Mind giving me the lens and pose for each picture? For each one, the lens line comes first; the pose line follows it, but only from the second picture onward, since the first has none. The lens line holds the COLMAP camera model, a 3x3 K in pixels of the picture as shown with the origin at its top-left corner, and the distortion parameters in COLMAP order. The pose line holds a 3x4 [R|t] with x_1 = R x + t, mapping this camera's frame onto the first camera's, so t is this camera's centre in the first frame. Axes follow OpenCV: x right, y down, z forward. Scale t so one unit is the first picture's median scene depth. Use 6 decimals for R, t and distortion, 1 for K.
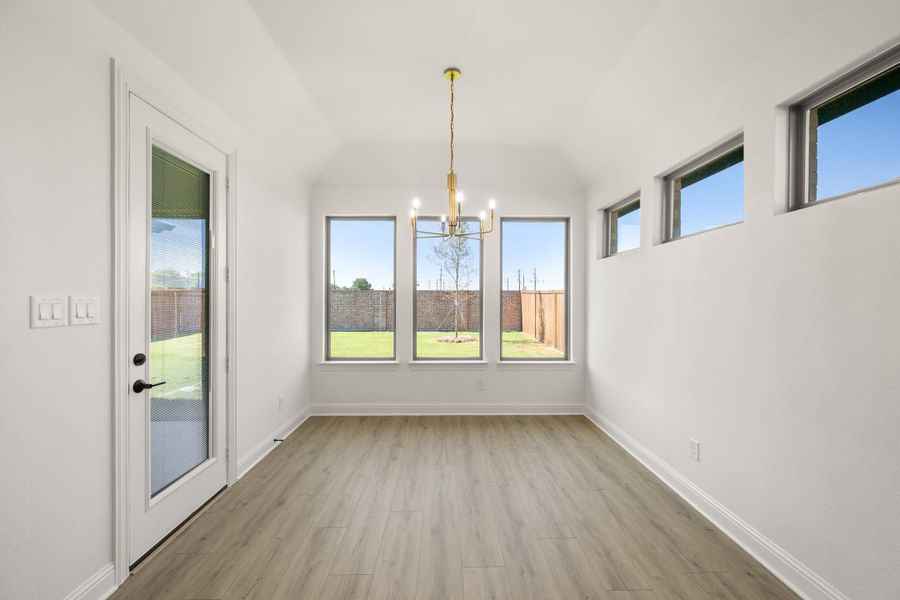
lens RADIAL K [[351.4, 0, 451.6], [0, 351.4, 298.1], [0, 0, 1]] dist [0.000237, 0.000401]
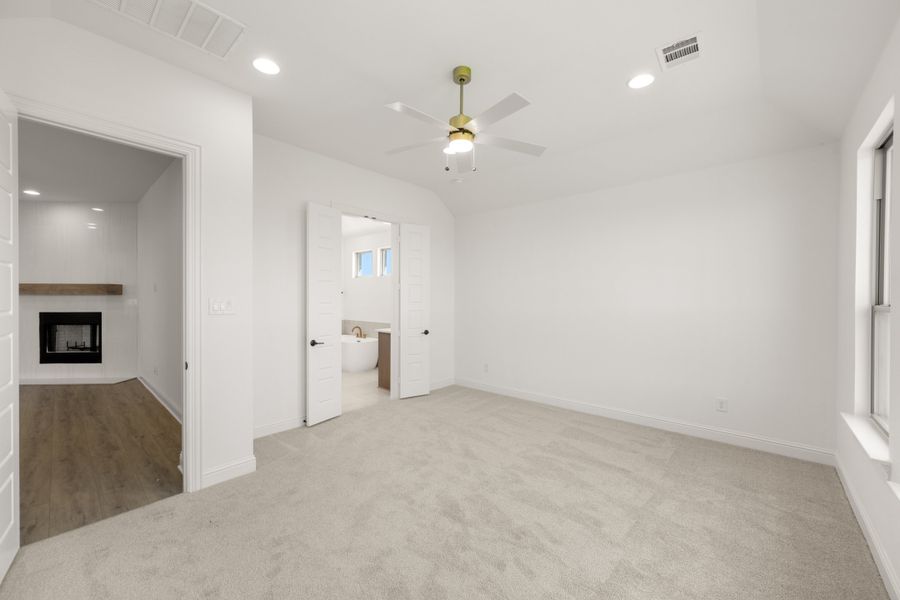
lens RADIAL K [[351.4, 0, 450.3], [0, 351.4, 307.4], [0, 0, 1]] dist [0.000237, 0.000401]
pose [[-0.686391, 0.003114, -0.727226, -0.251427], [-0.007163, 0.999913, 0.011042, 0.005550], [0.727198, 0.012788, -0.686309, 1.385934]]
